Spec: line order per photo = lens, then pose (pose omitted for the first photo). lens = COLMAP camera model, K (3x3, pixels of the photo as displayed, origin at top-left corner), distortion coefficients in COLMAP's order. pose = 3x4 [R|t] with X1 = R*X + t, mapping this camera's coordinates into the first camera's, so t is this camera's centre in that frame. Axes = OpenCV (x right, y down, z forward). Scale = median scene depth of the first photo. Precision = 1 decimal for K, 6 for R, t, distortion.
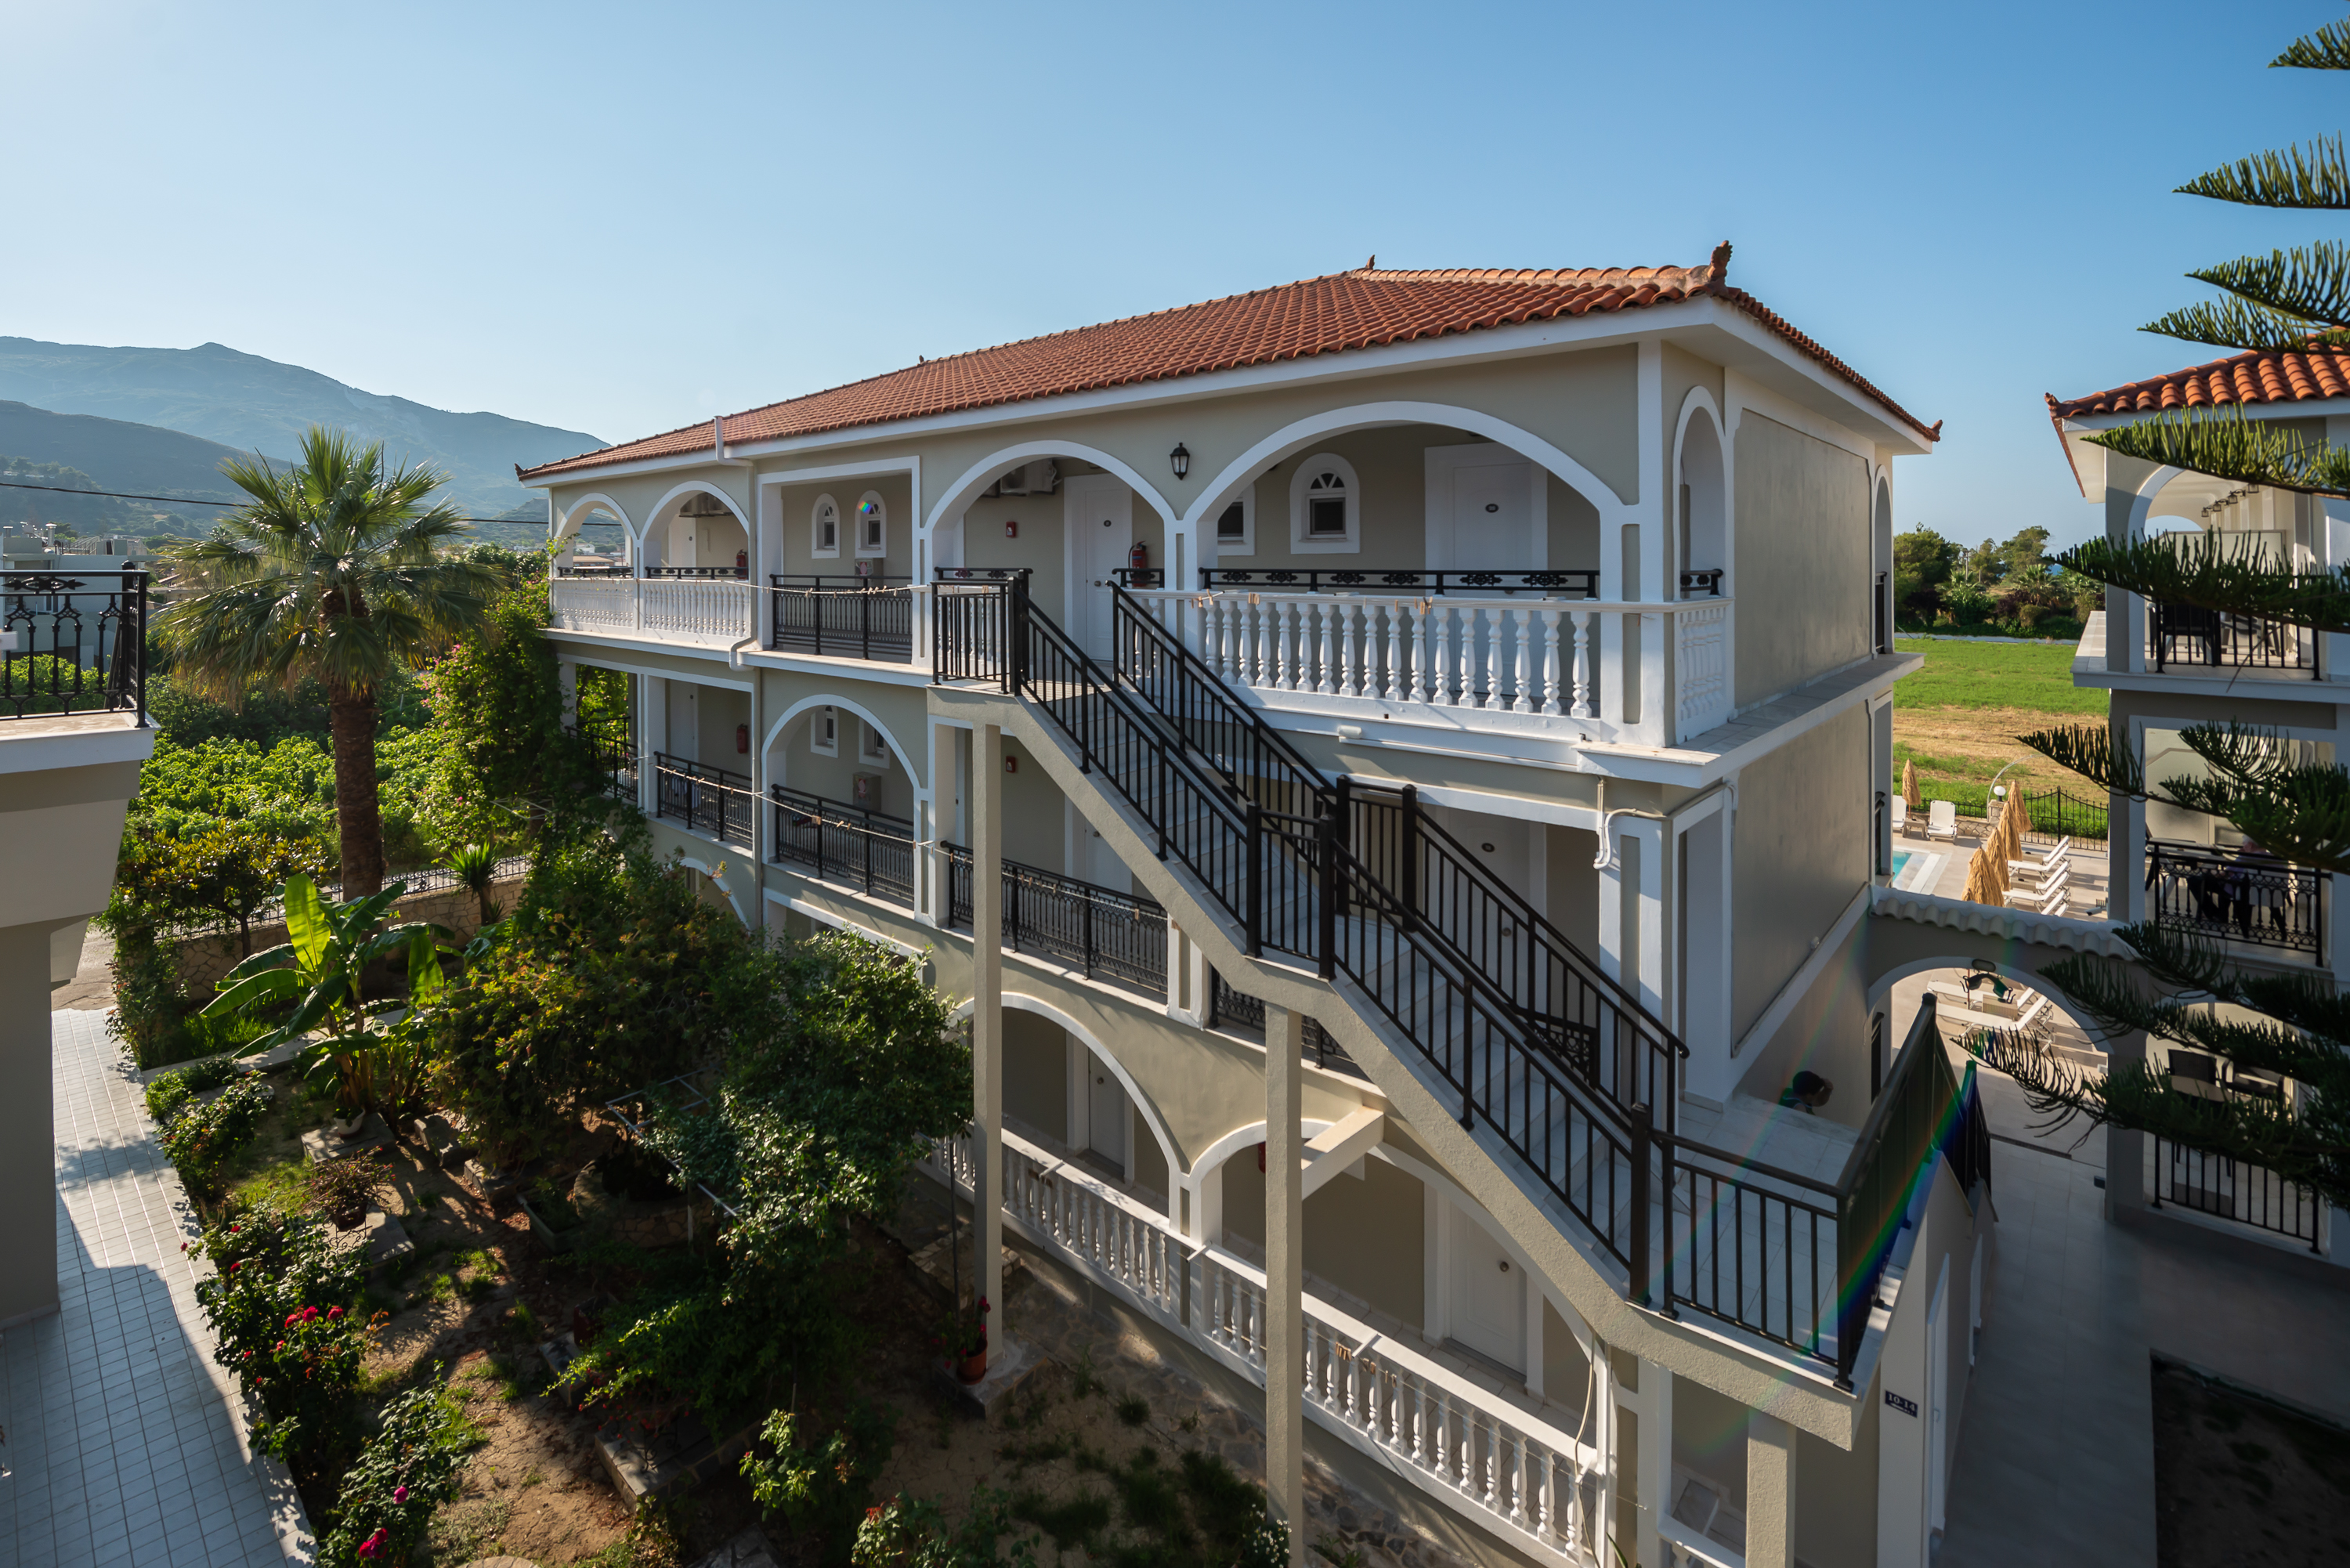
lens RADIAL K [[1060.1, 0, 1173.4], [0, 1060.1, 562.7], [0, 0, 1]] dist [0.000390, 0.000317]
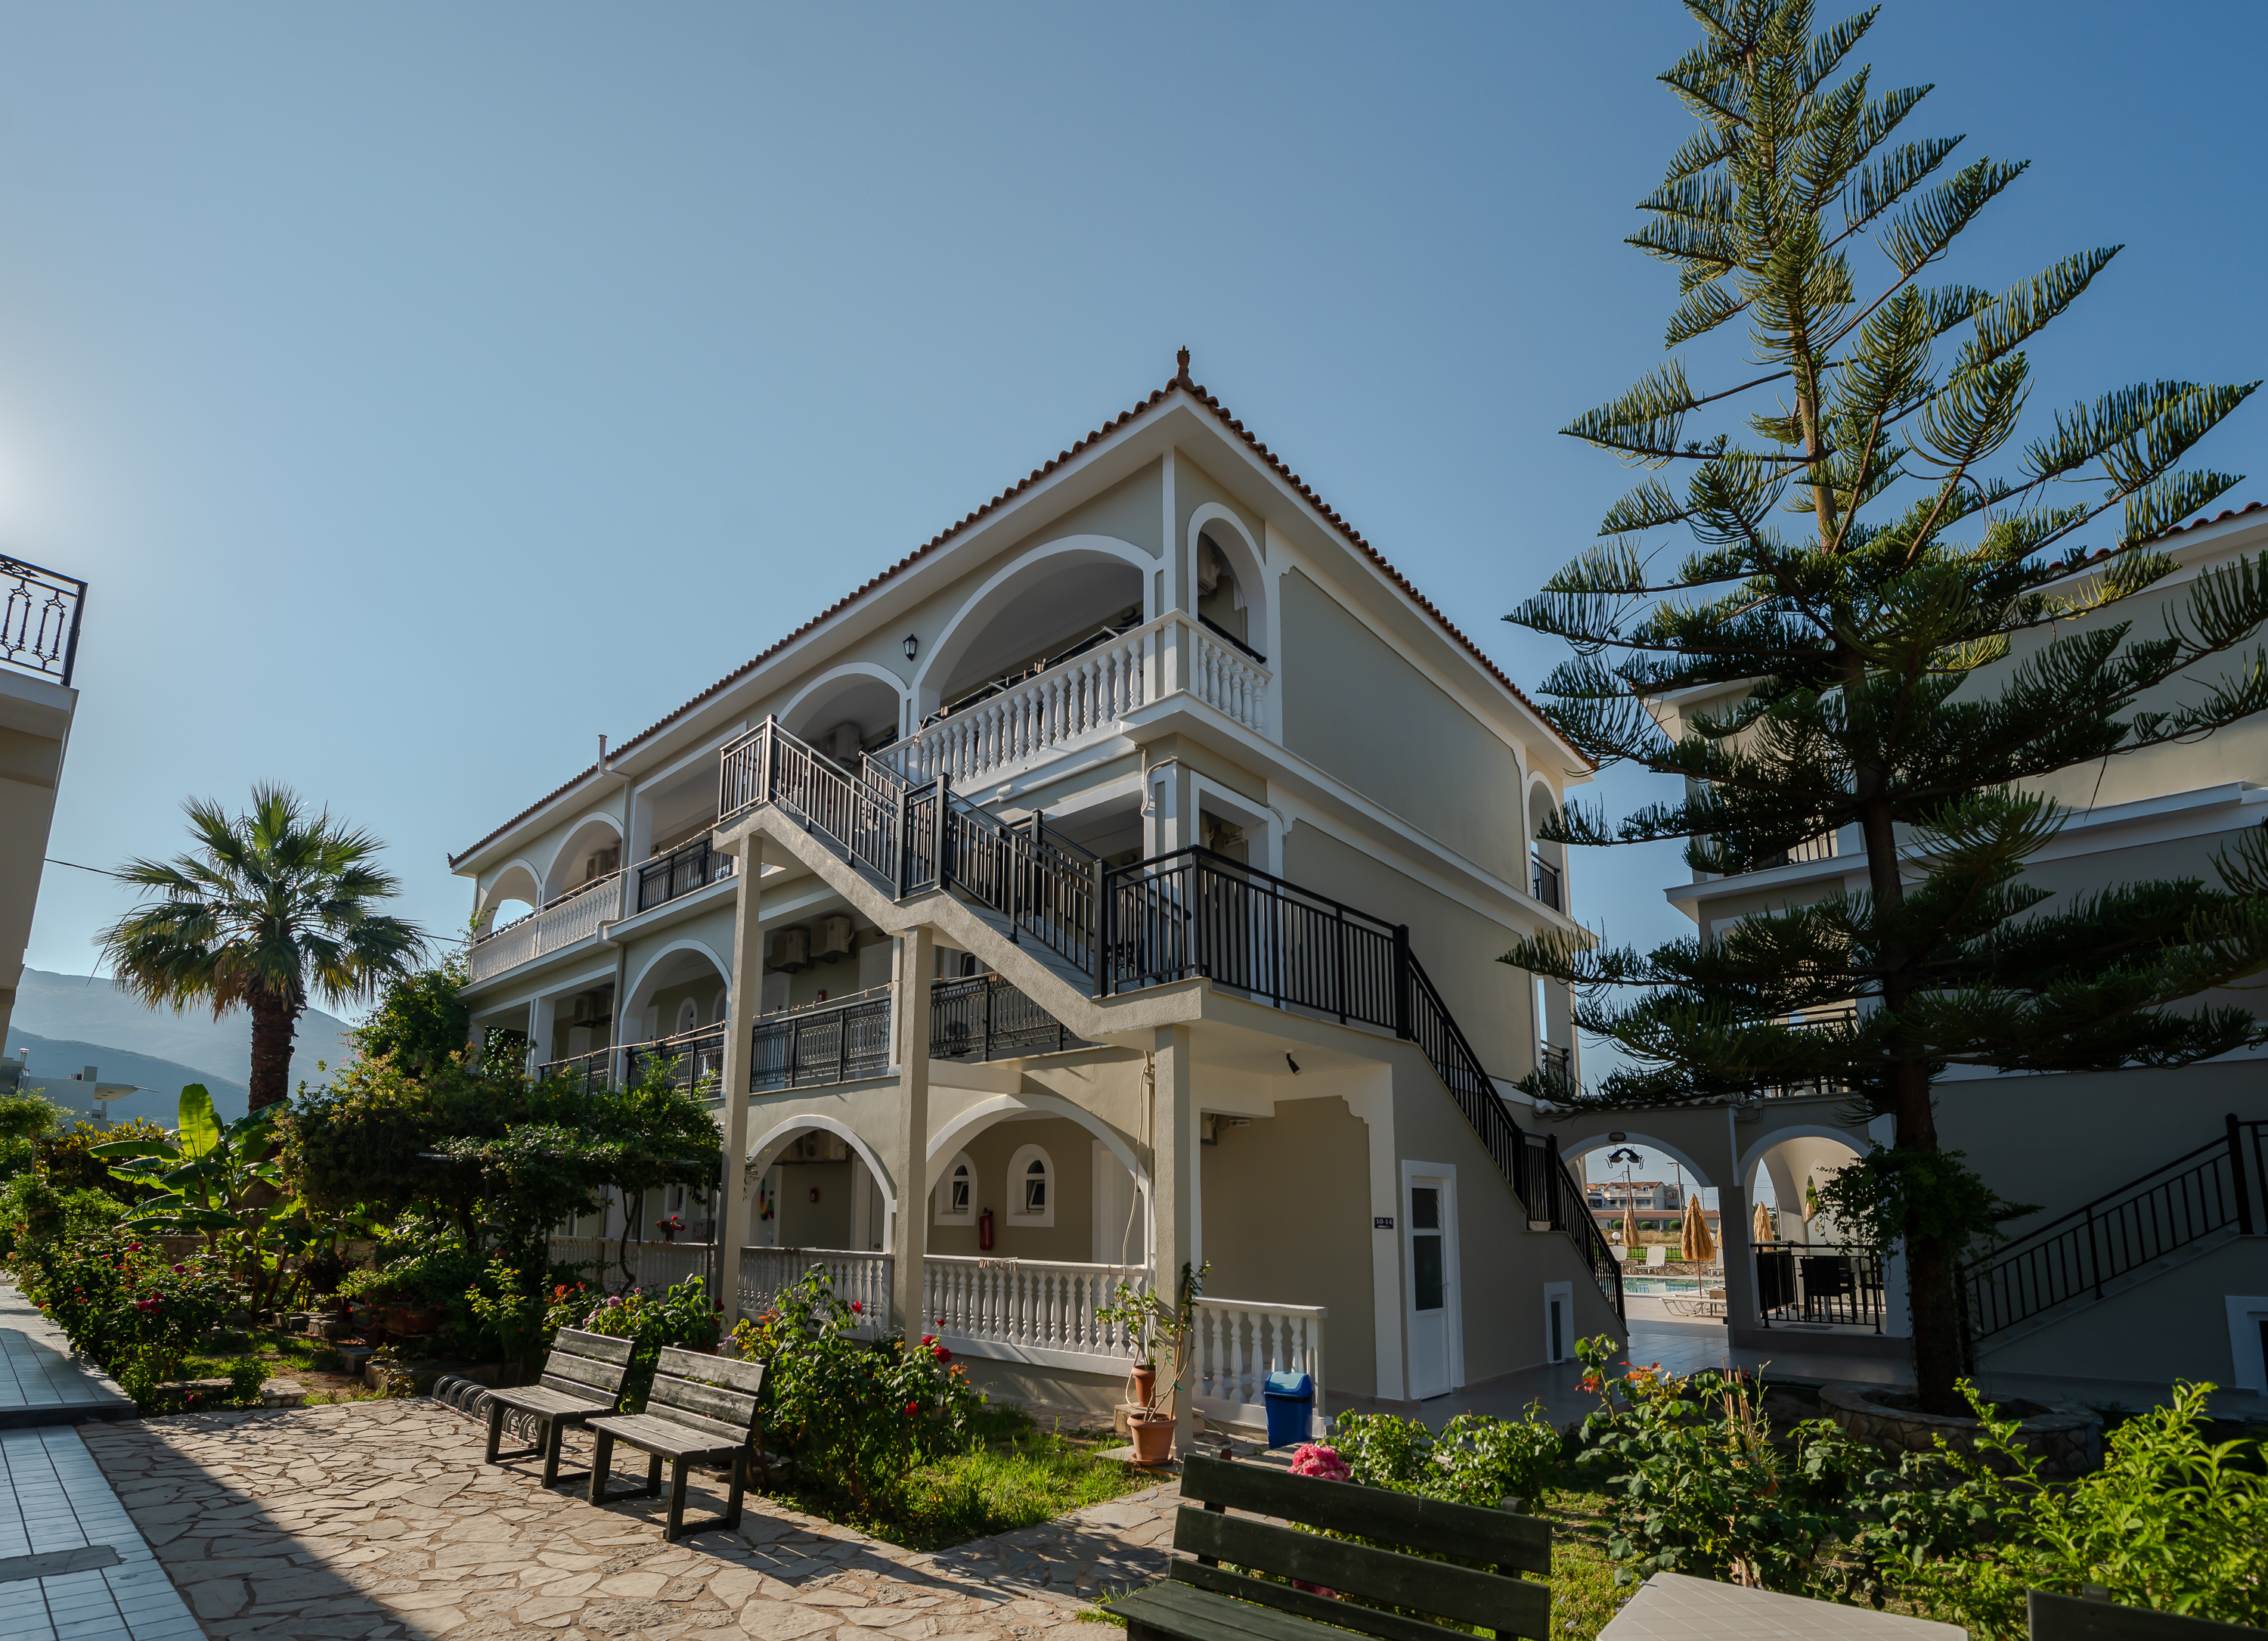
lens RADIAL K [[1040.4, 0, 1189.5], [0, 1040.4, 1056.8], [0, 0, 1]] dist [-0.000930, 0.000002]
pose [[0.999703, 0.000651, 0.024348, 0.325225], [0.002833, 0.989748, -0.142795, 0.600864], [-0.024192, 0.142822, 0.989453, -0.213459]]
